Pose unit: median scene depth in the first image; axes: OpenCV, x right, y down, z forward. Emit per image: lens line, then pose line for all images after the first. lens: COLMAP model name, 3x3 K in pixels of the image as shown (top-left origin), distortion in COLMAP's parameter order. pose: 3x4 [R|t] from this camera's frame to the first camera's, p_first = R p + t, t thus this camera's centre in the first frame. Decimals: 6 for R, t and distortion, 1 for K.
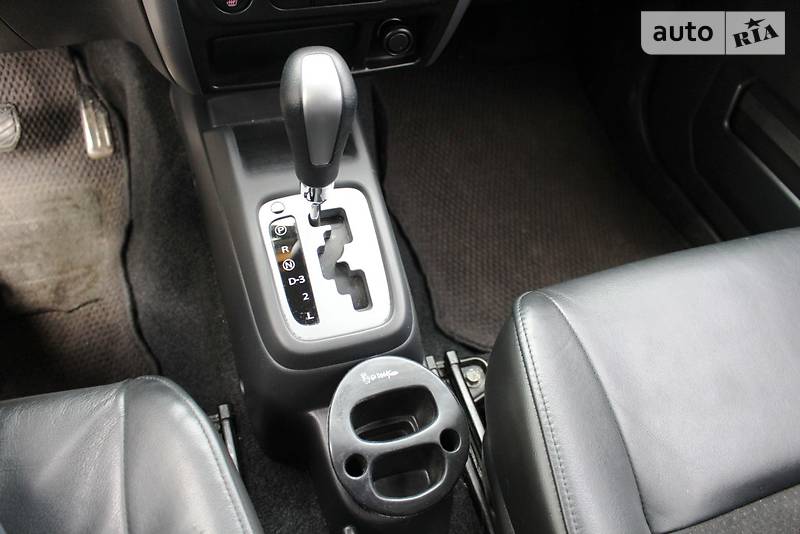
lens RADIAL K [[669.3, 0, 399.2], [0, 669.3, 265.6], [0, 0, 1]] dist [-0.133136, 0.084376]
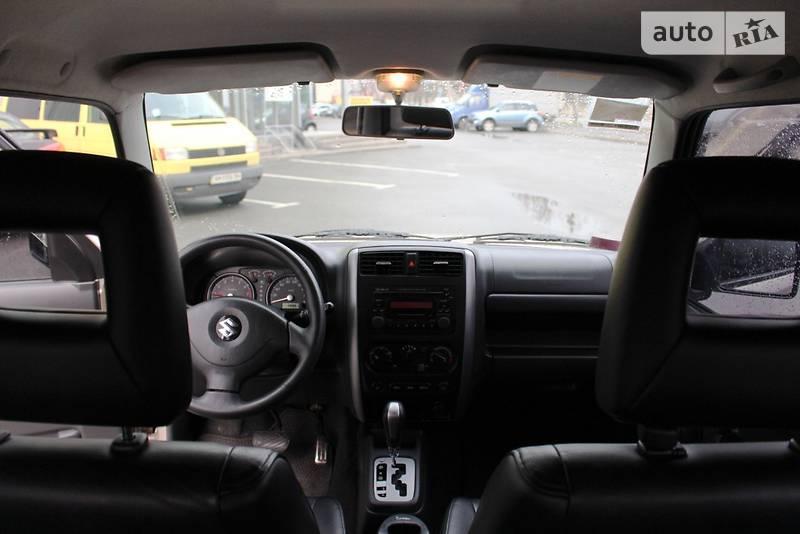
lens RADIAL K [[669.3, 0, 401.6], [0, 669.3, 263.9], [0, 0, 1]] dist [-0.133136, 0.084376]
pose [[0.949215, 0.005736, -0.314577, 0.755519], [-0.199003, 0.785378, -0.586157, 0.869086], [0.243699, 0.618990, 0.746634, -1.531947]]
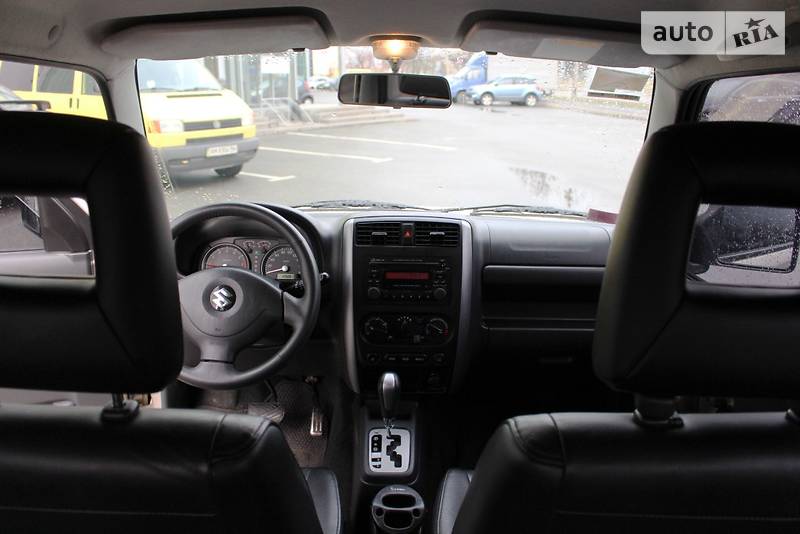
lens RADIAL K [[669.3, 0, 401.9], [0, 669.3, 267.4], [0, 0, 1]] dist [-0.133136, 0.084376]
pose [[0.950744, 0.023863, -0.309058, 0.751648], [-0.200195, 0.808479, -0.553429, 0.868182], [0.236660, 0.588041, 0.773434, -1.500448]]
